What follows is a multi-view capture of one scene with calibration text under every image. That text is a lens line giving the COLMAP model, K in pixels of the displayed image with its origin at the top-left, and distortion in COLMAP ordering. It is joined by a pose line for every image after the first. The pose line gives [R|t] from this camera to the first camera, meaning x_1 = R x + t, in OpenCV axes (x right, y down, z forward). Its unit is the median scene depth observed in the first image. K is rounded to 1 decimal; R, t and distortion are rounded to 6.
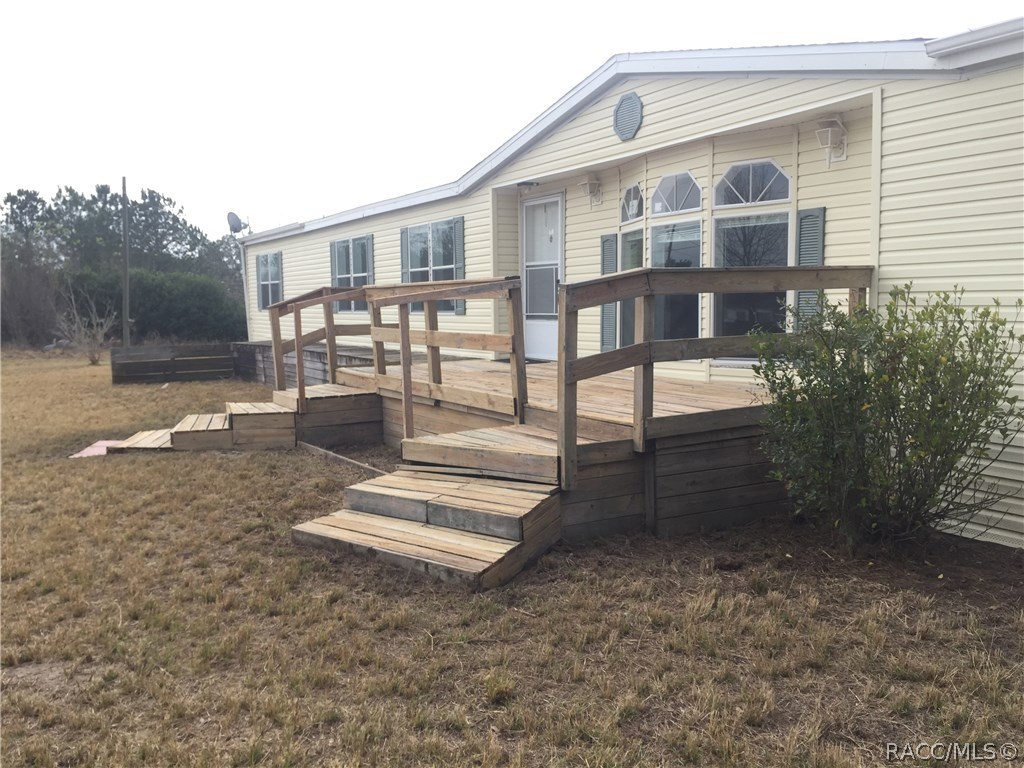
lens RADIAL K [[870.9, 0, 512.0], [0, 870.9, 384.0], [0, 0, 1]] dist [0.079660, -0.122226]
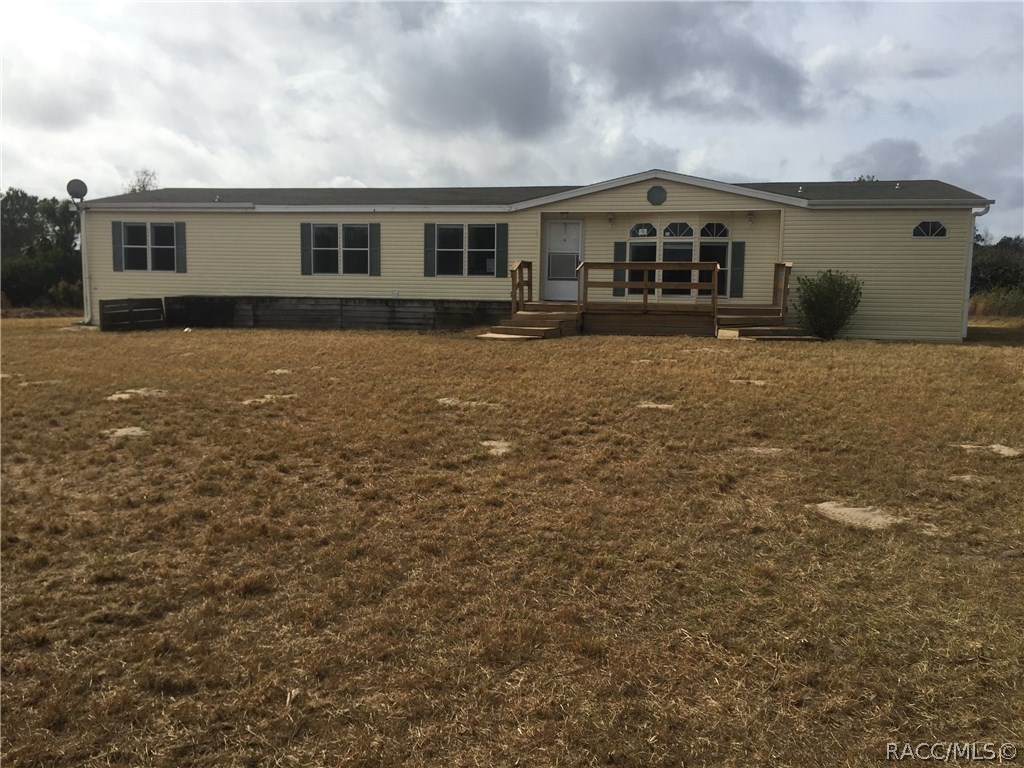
lens RADIAL K [[870.9, 0, 512.0], [0, 870.9, 384.0], [0, 0, 1]] dist [0.079660, -0.122226]
pose [[0.677363, -0.067465, 0.732549, -1.934401], [0.047798, 0.997718, 0.047689, 0.077816], [-0.734095, 0.002712, 0.679042, -0.335494]]
